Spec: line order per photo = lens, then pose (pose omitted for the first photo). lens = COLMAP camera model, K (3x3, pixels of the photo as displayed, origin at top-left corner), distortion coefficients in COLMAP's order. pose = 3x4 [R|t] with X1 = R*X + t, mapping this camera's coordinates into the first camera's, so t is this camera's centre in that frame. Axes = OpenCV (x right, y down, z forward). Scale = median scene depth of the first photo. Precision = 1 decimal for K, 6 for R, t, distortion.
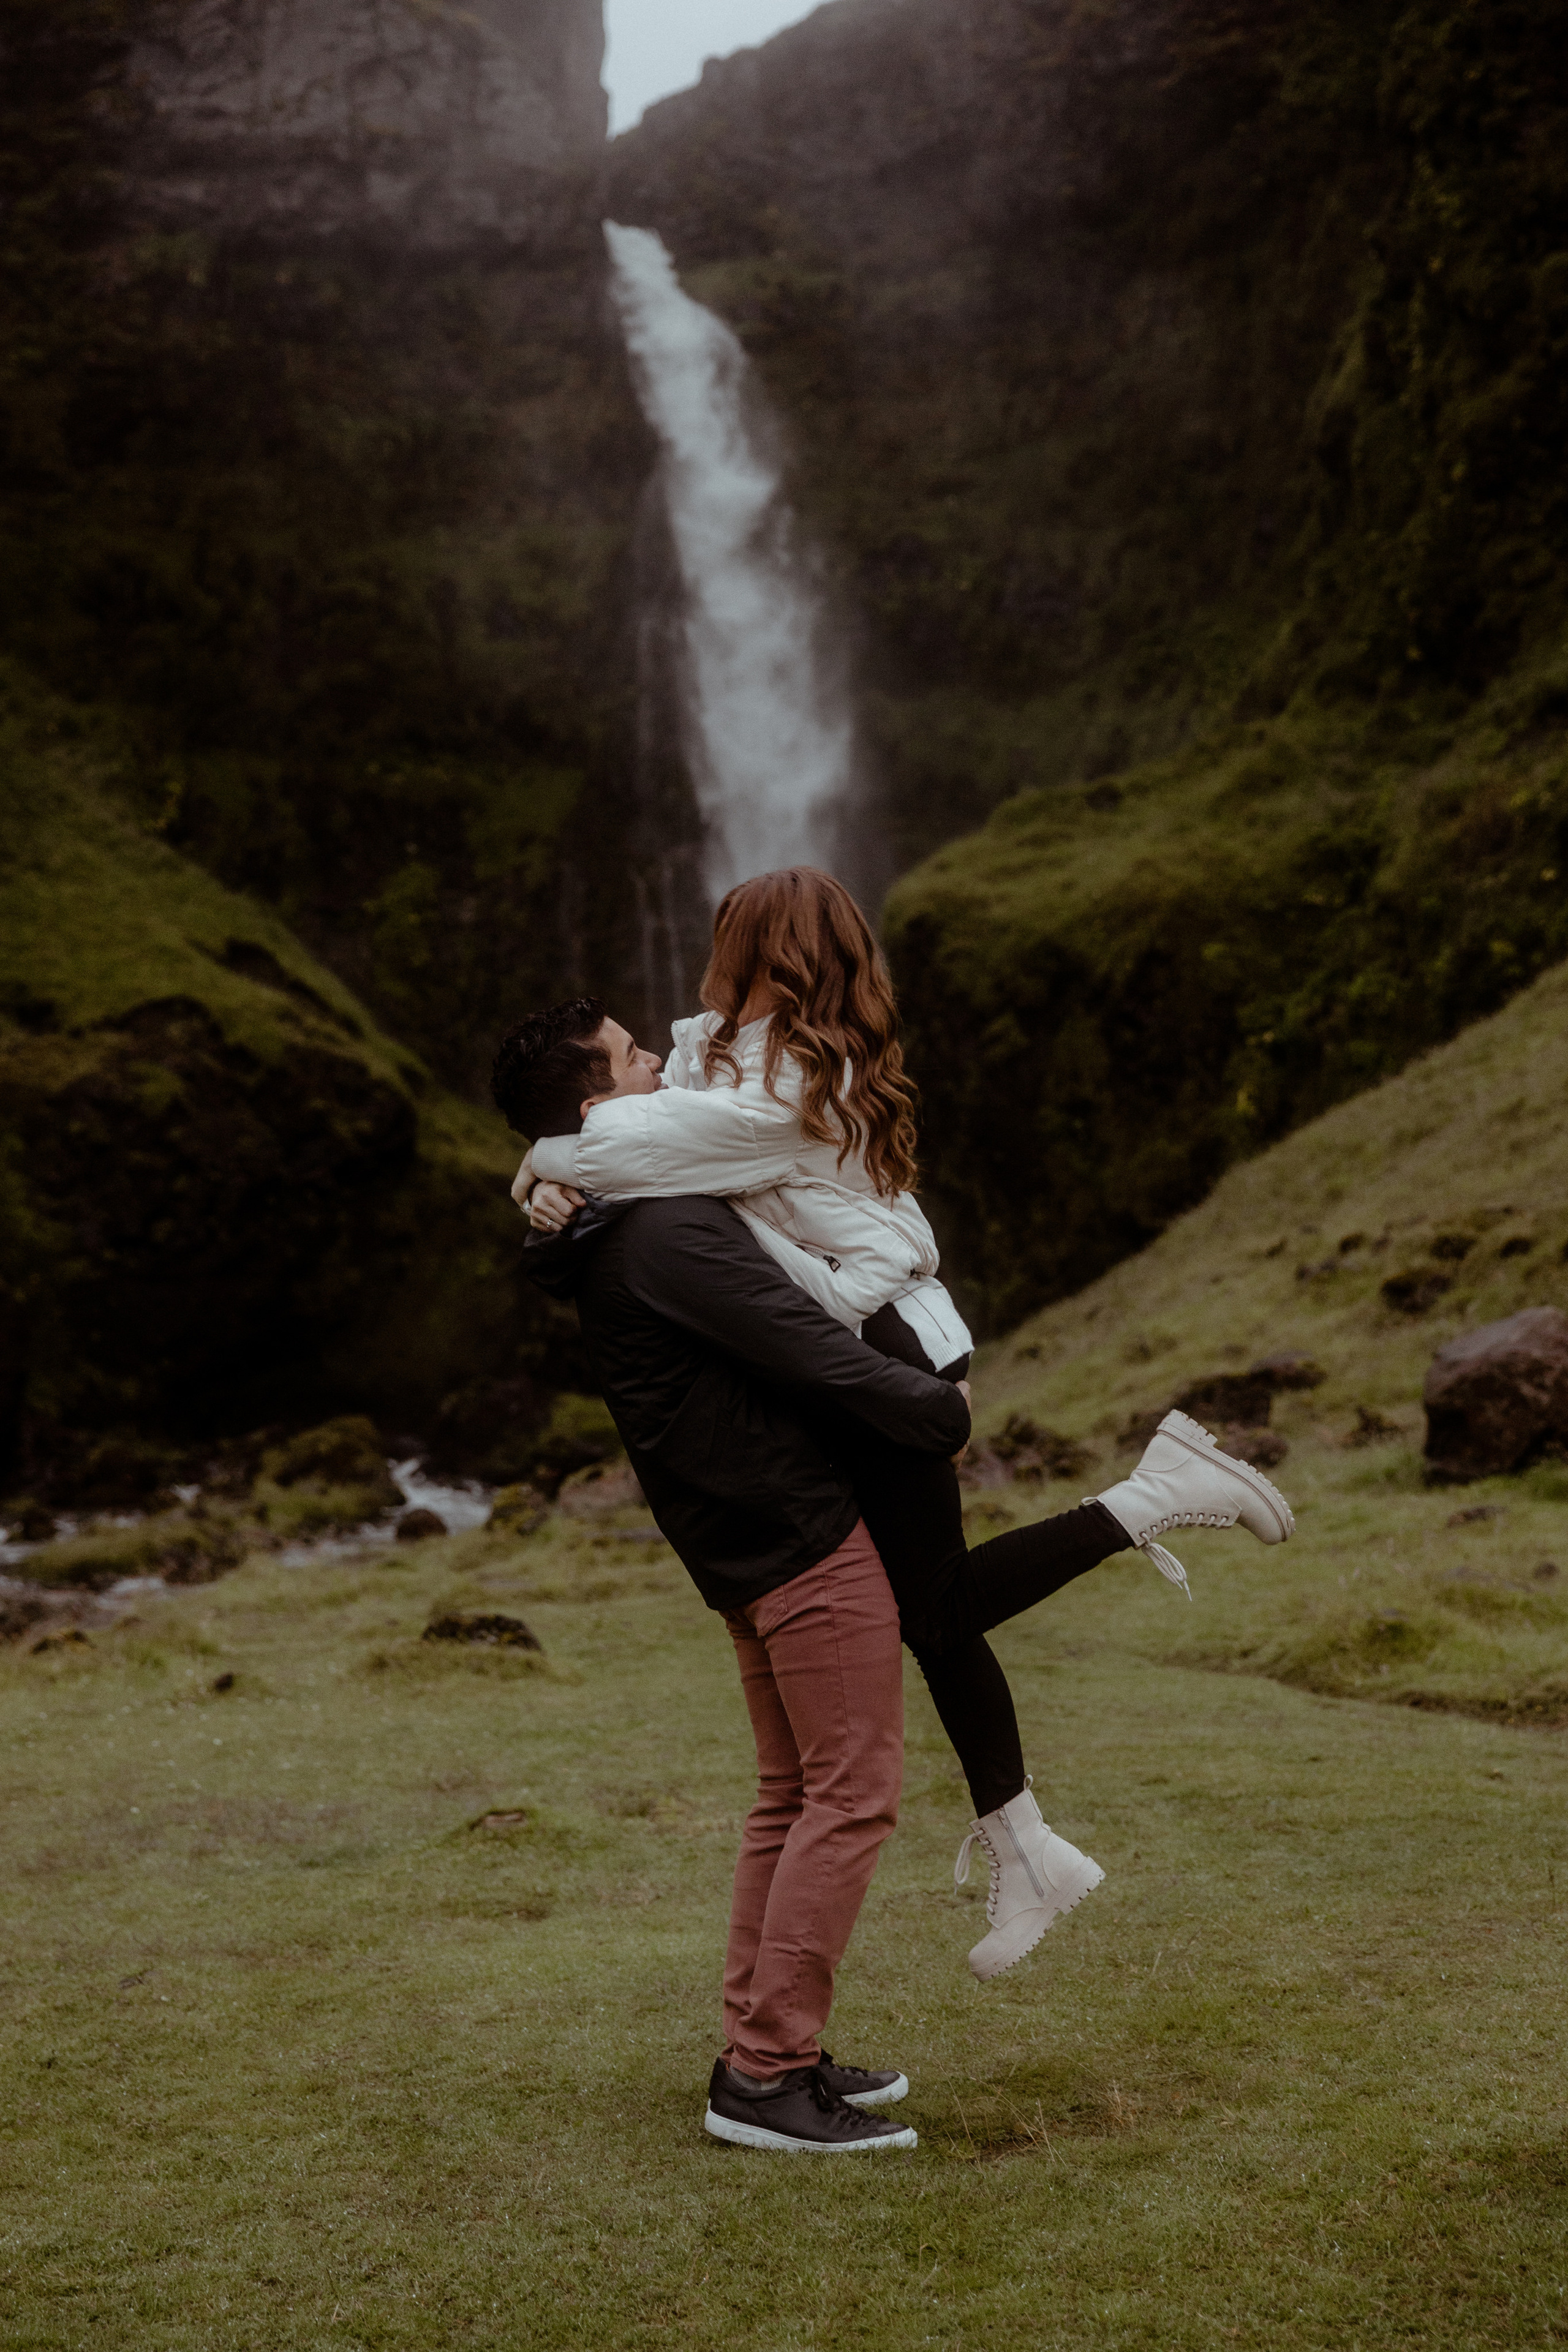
lens RADIAL K [[3599.3, 0, 820.4], [0, 3599.3, 1273.3], [0, 0, 1]] dist [0.023279, -0.041383]
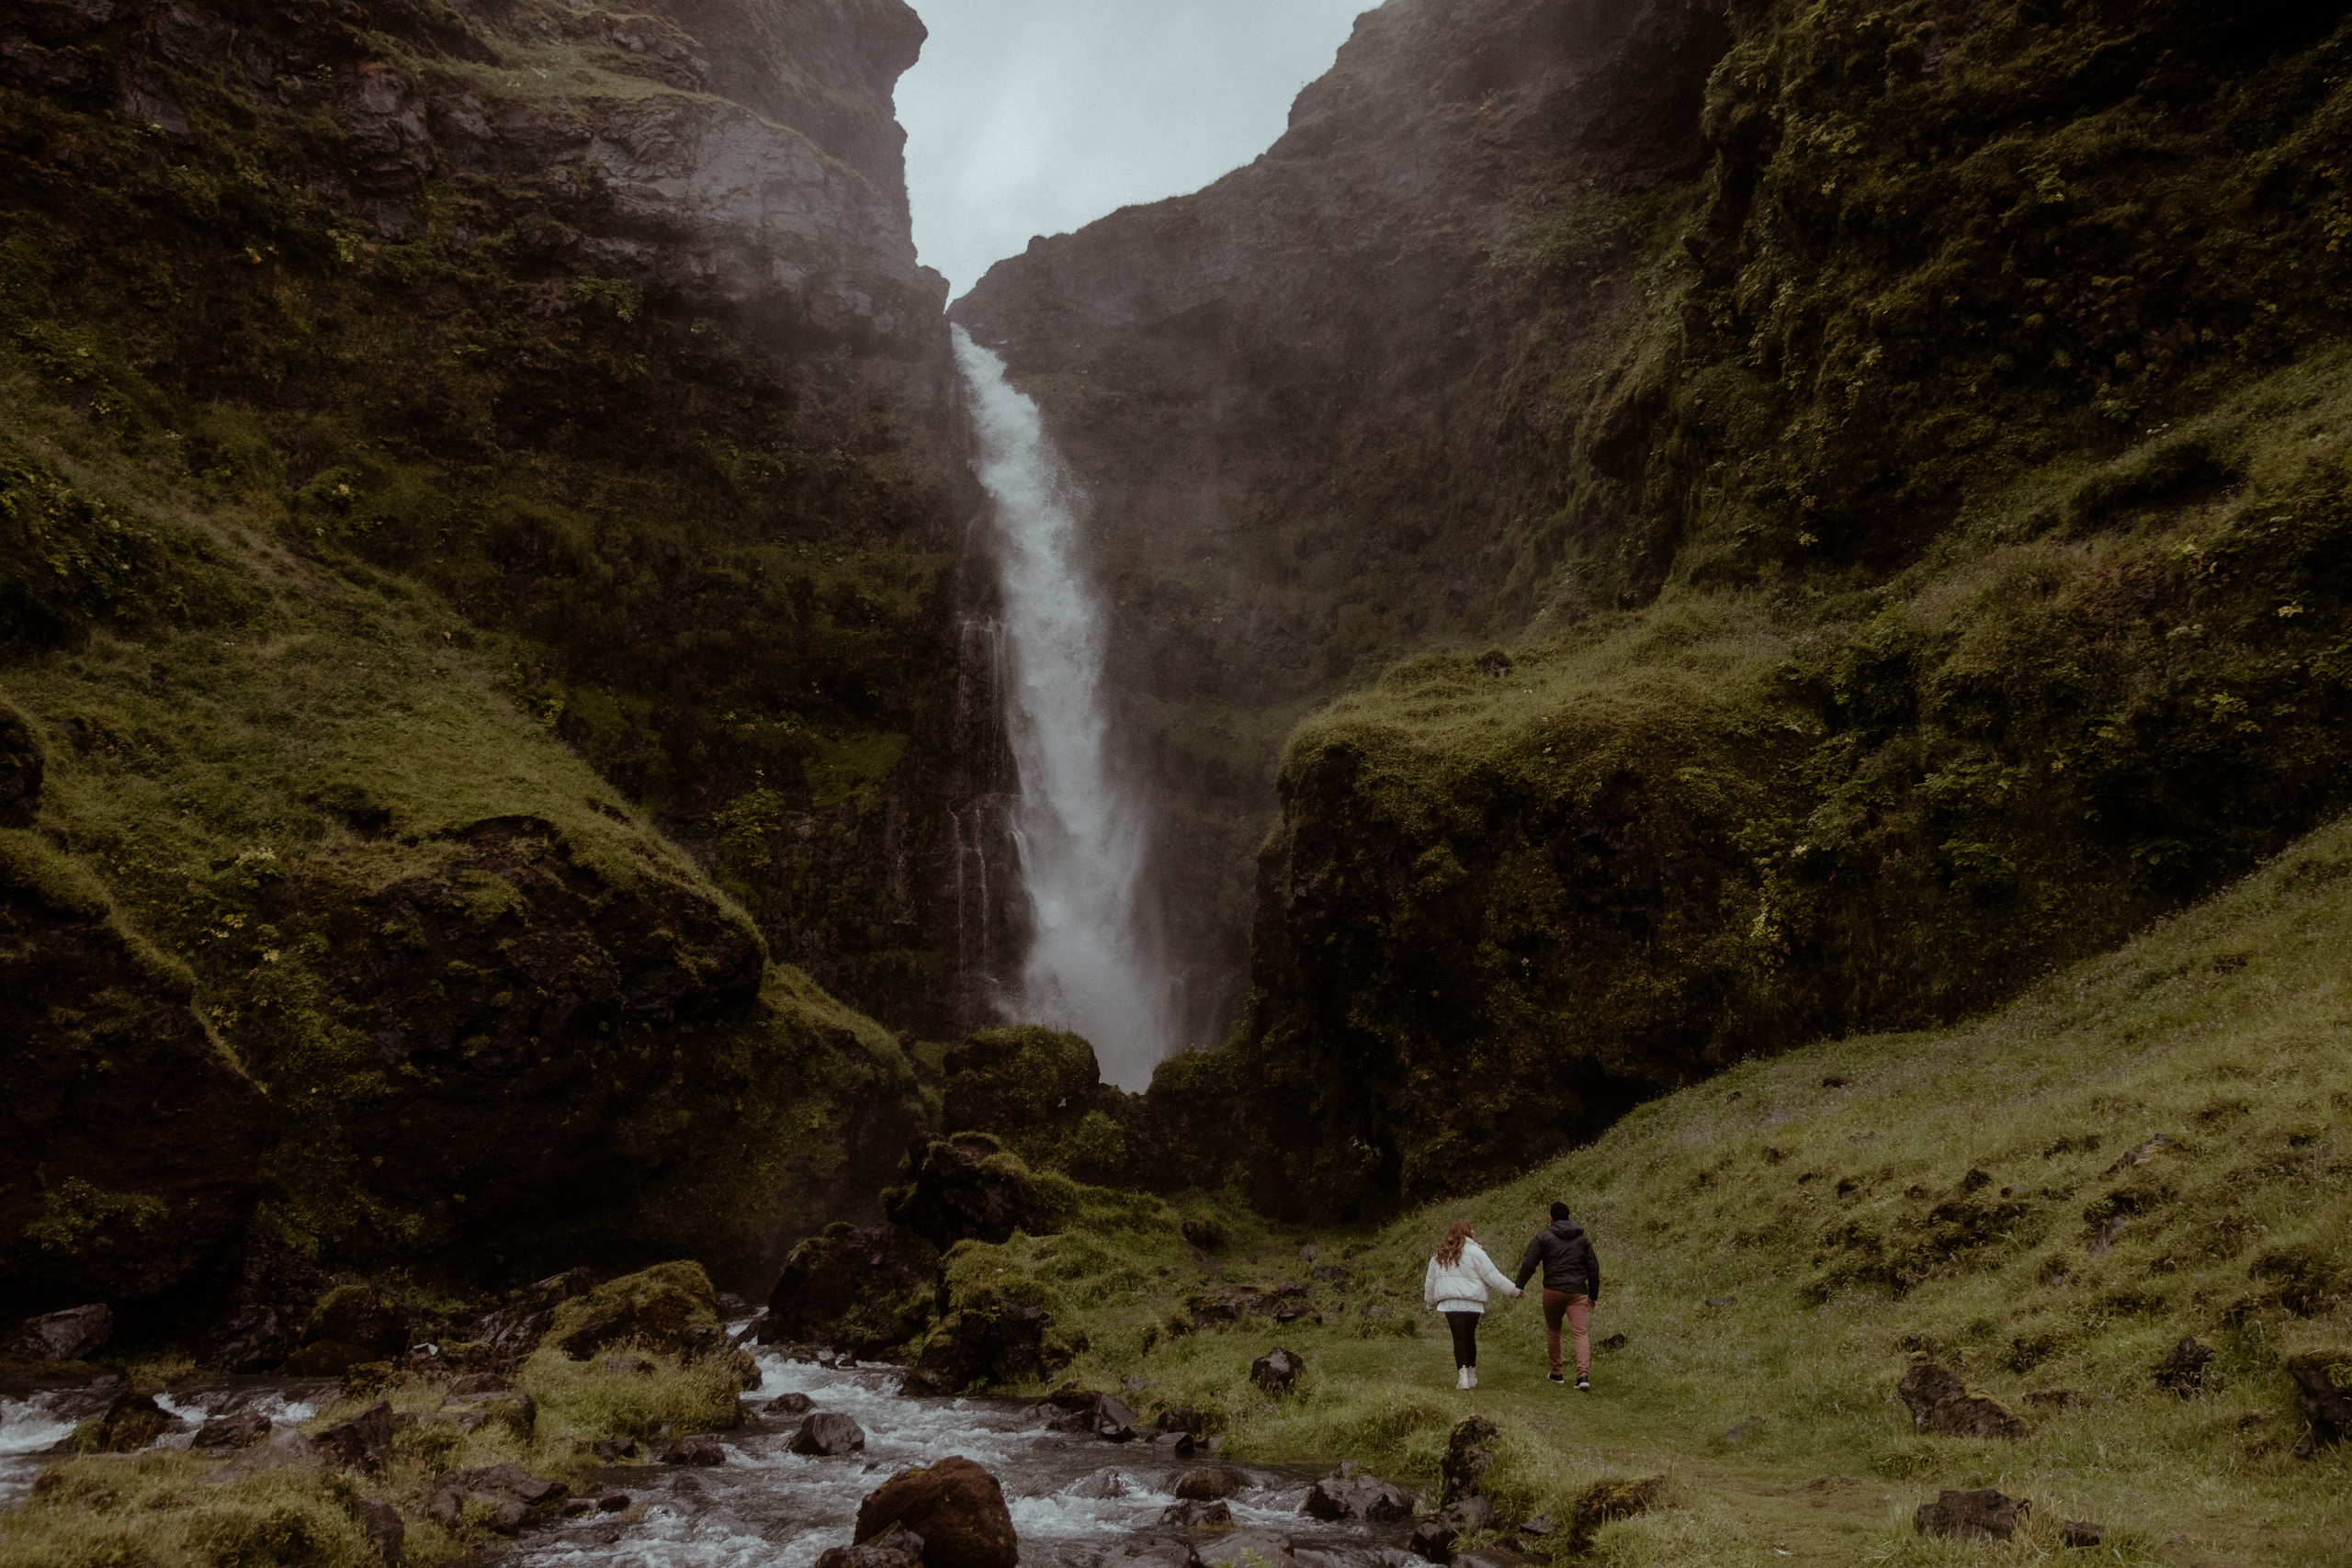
lens RADIAL K [[1827.9, 0, 1176.0], [0, 1827.9, 784.0], [0, 0, 1]] dist [0.015539, -0.003548]
pose [[0.987948, 0.072976, 0.136503, -0.081354], [-0.038384, 0.969844, -0.240686, 0.029601], [-0.149951, 0.232546, 0.960956, 0.548230]]
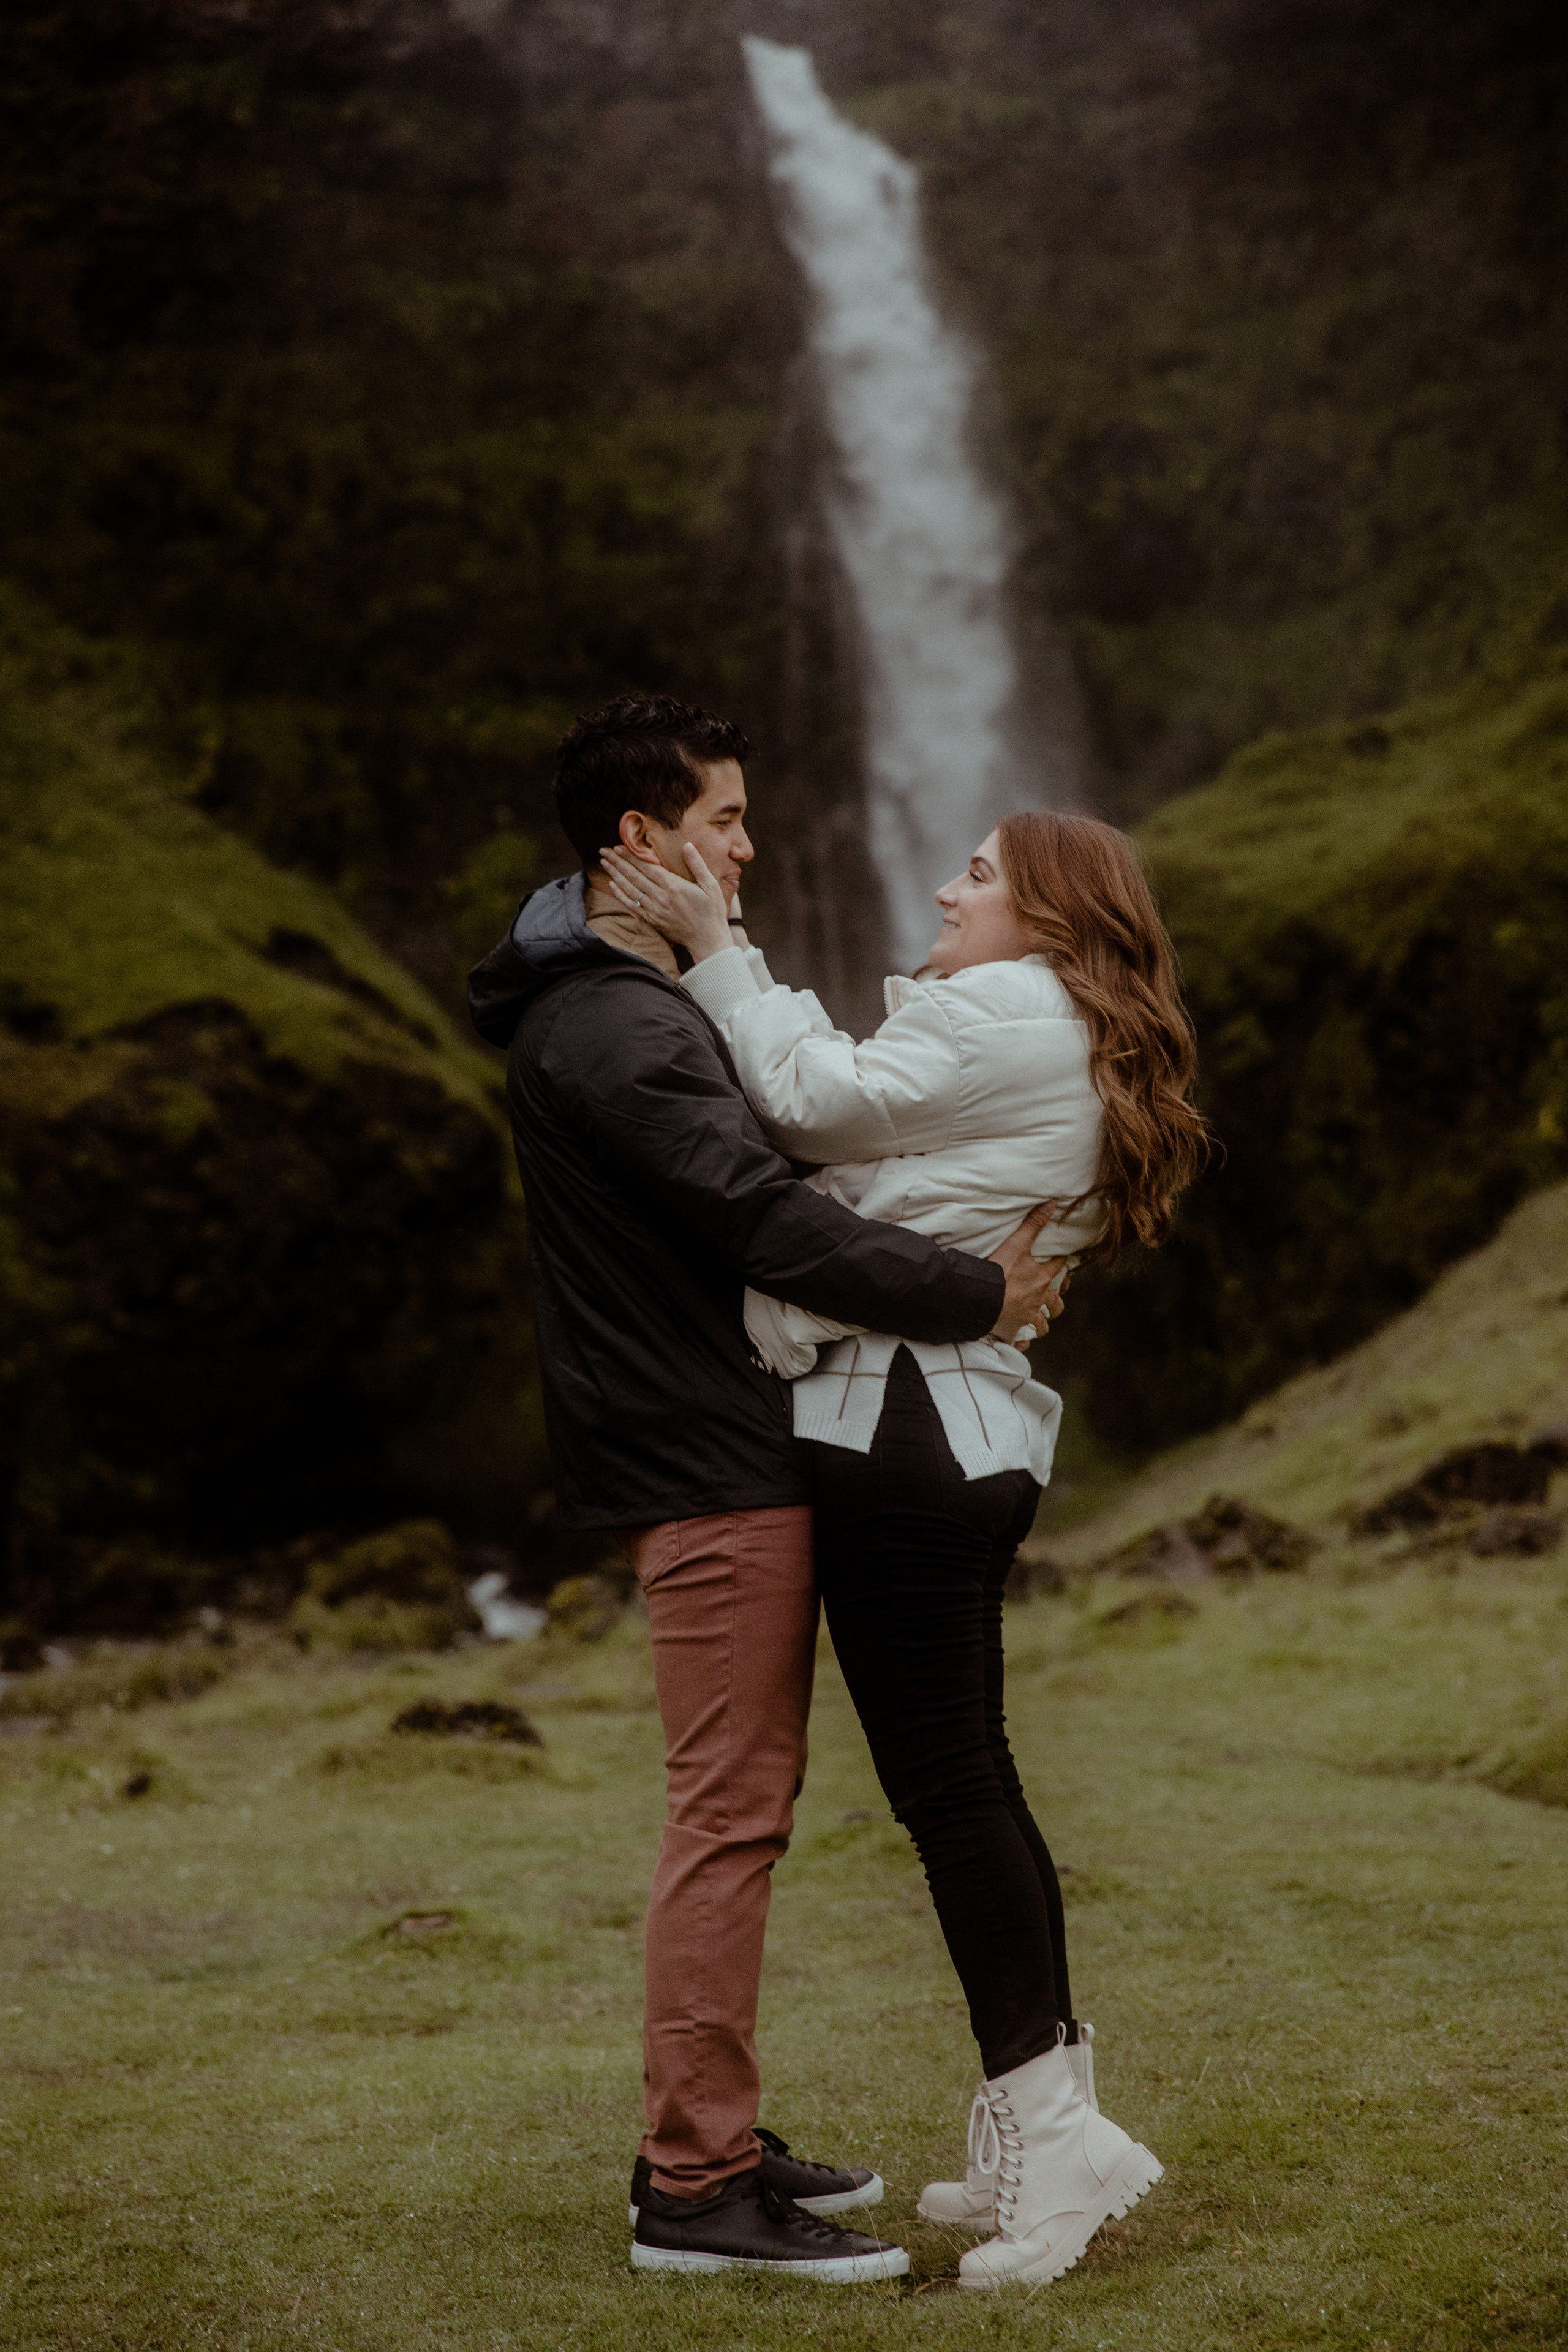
lens RADIAL K [[4528.8, 0, 784.0], [0, 4528.8, 1176.0], [0, 0, 1]] dist [0.002566, -0.031831]
pose [[0.998510, -0.001677, -0.054541, 0.004623], [-0.000521, 0.999189, -0.040262, 0.003466], [0.054564, 0.040230, 0.997699, 0.003835]]
